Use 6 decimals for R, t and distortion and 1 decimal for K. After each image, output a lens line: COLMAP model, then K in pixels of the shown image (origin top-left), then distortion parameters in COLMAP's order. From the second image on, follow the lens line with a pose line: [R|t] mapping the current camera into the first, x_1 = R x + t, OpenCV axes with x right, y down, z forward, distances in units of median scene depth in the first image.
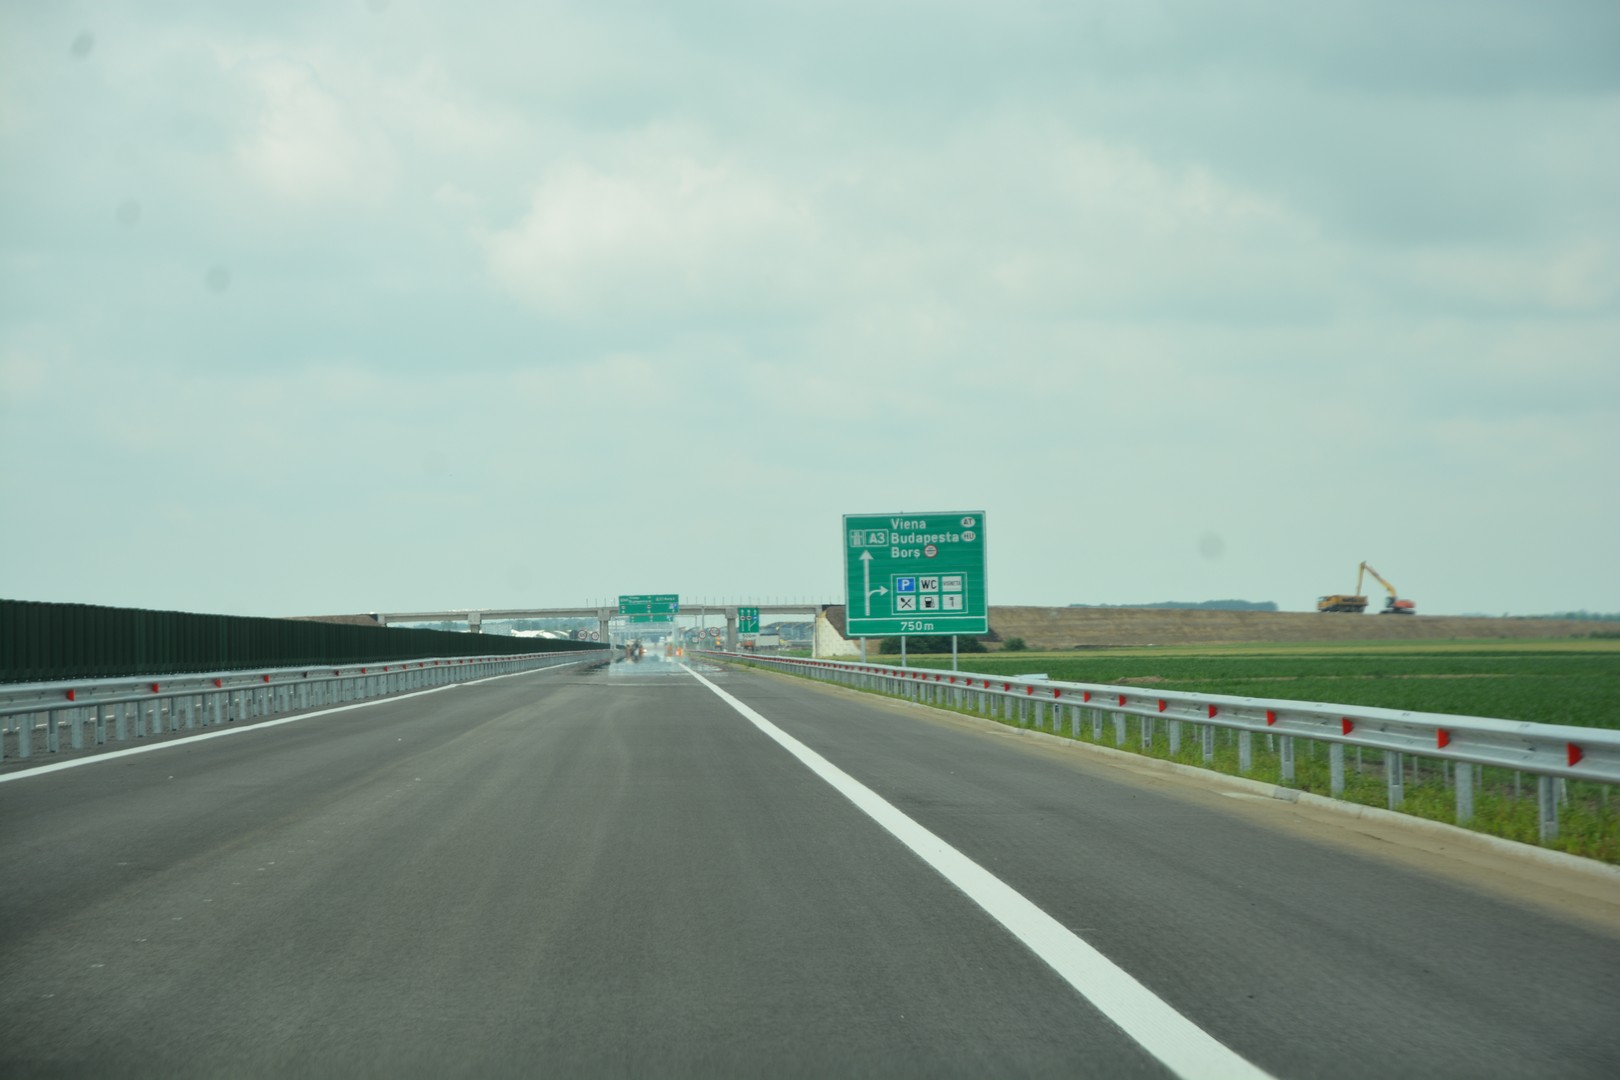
lens RADIAL K [[5798.0, 0, 875.7], [0, 5798.0, 499.8], [0, 0, 1]] dist [0.748369, -0.360984]
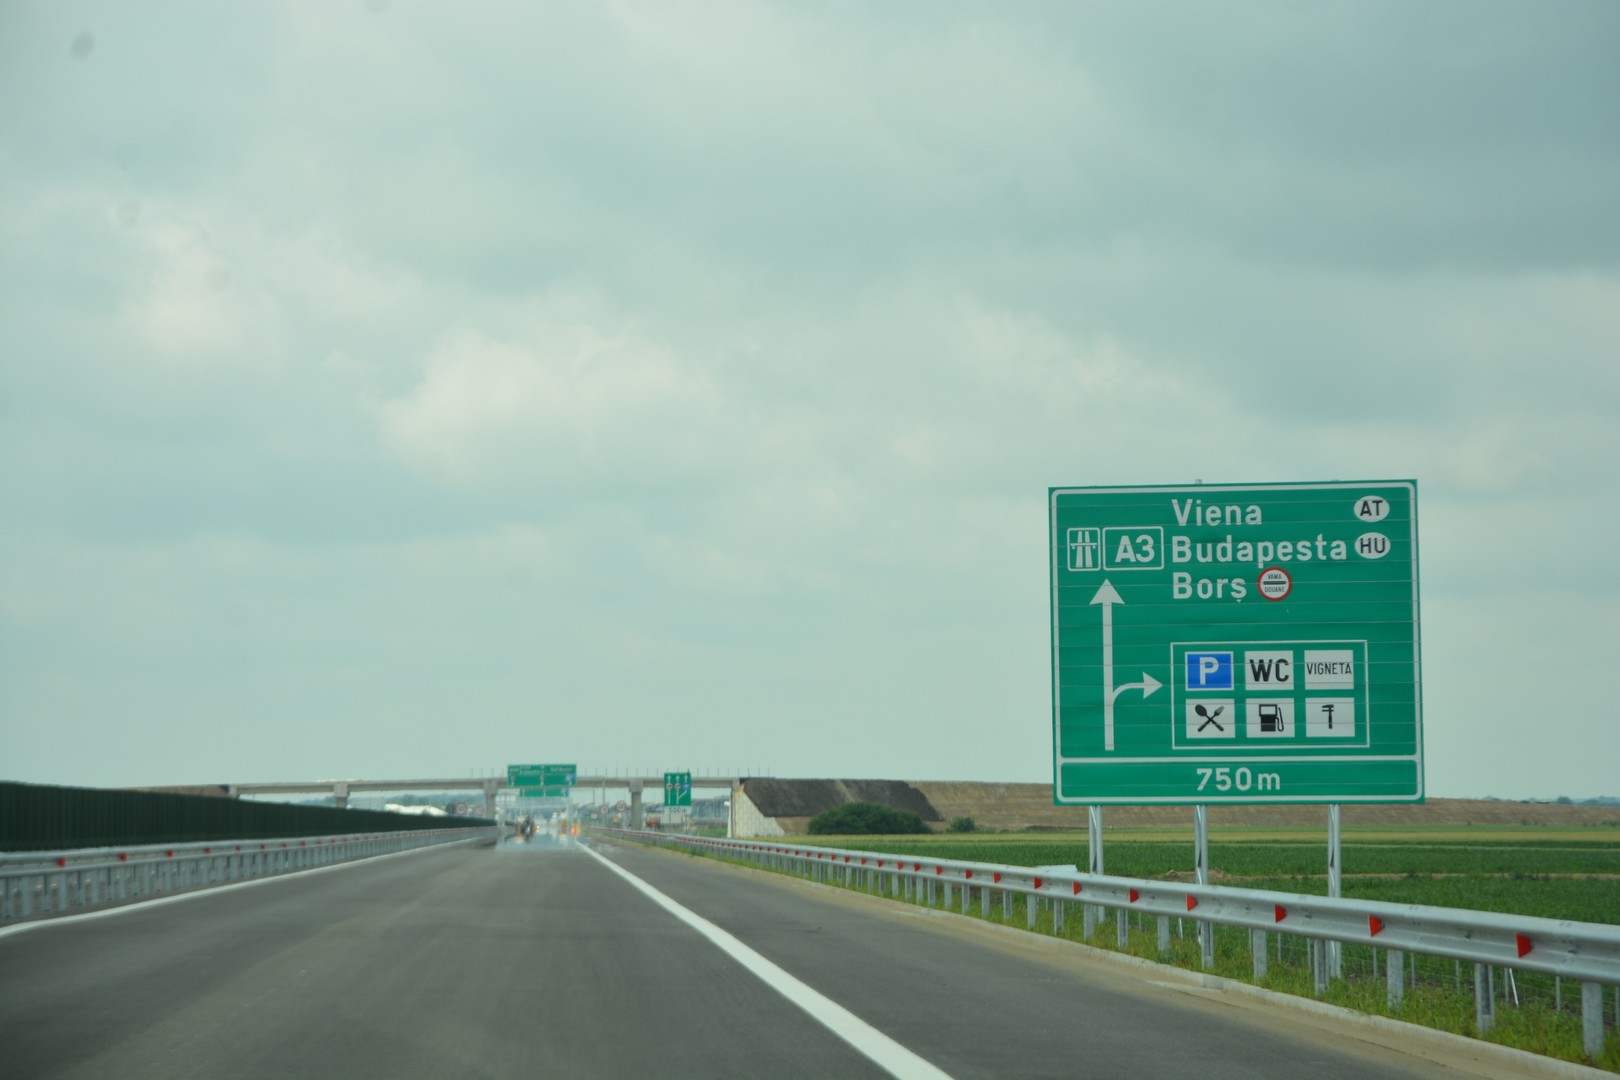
lens RADIAL K [[5143.6, 0, 889.5], [0, 5143.6, 440.8], [0, 0, 1]] dist [0.270318, 3.167208]
pose [[0.999588, 0.008225, 0.027505, -0.008584], [-0.006867, 0.998770, -0.049101, 0.005498], [-0.027875, 0.048892, 0.998415, 0.221757]]
